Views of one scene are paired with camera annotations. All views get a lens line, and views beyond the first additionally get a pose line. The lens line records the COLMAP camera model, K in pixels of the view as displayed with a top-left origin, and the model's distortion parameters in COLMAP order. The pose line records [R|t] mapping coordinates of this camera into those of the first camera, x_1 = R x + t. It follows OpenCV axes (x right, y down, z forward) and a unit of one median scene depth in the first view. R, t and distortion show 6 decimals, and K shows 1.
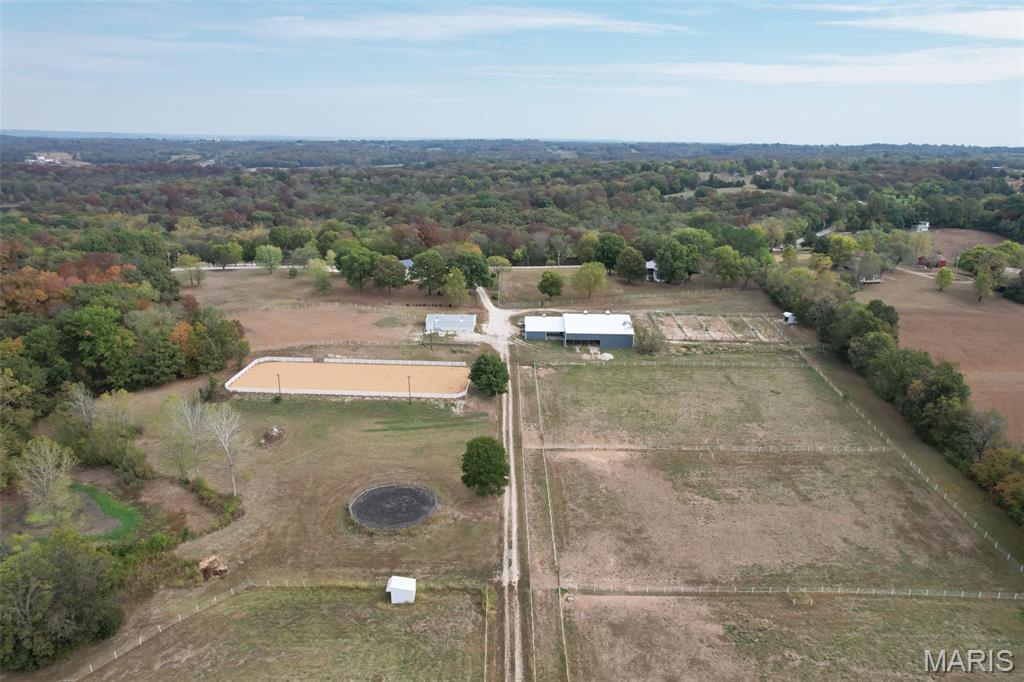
lens RADIAL K [[664.9, 0, 519.4], [0, 664.9, 334.4], [0, 0, 1]] dist [-0.018521, 0.040094]
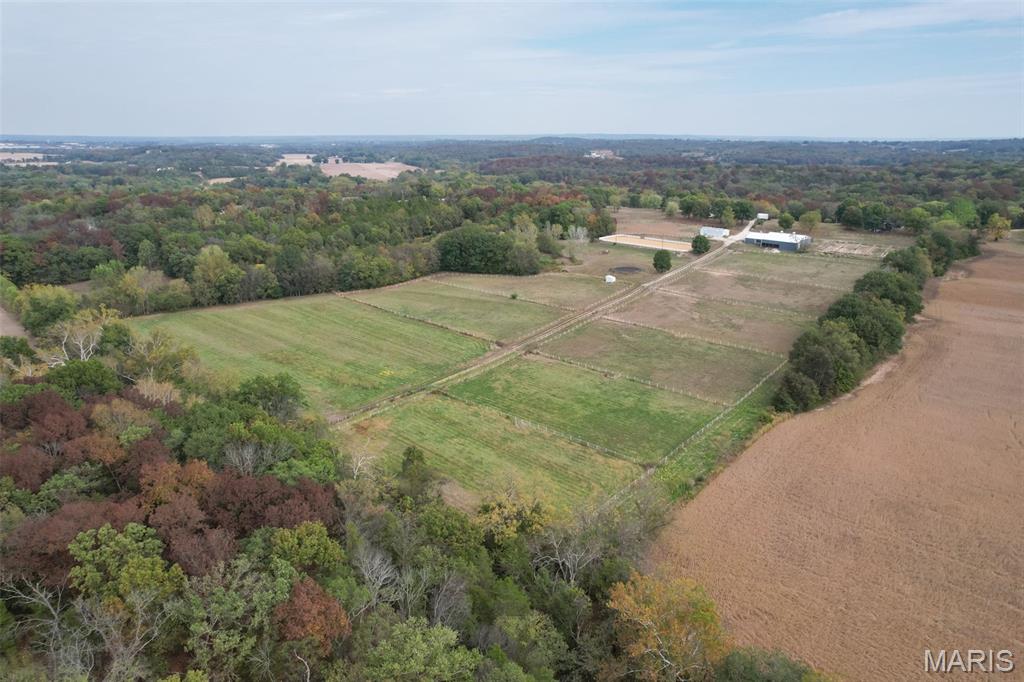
lens RADIAL K [[664.9, 0, 513.4], [0, 664.9, 346.0], [0, 0, 1]] dist [-0.018521, 0.040094]
pose [[0.742506, 0.200651, -0.639080, 0.106442], [-0.191579, 0.977839, 0.084428, 0.035609], [0.641858, 0.059746, 0.764492, -0.114056]]
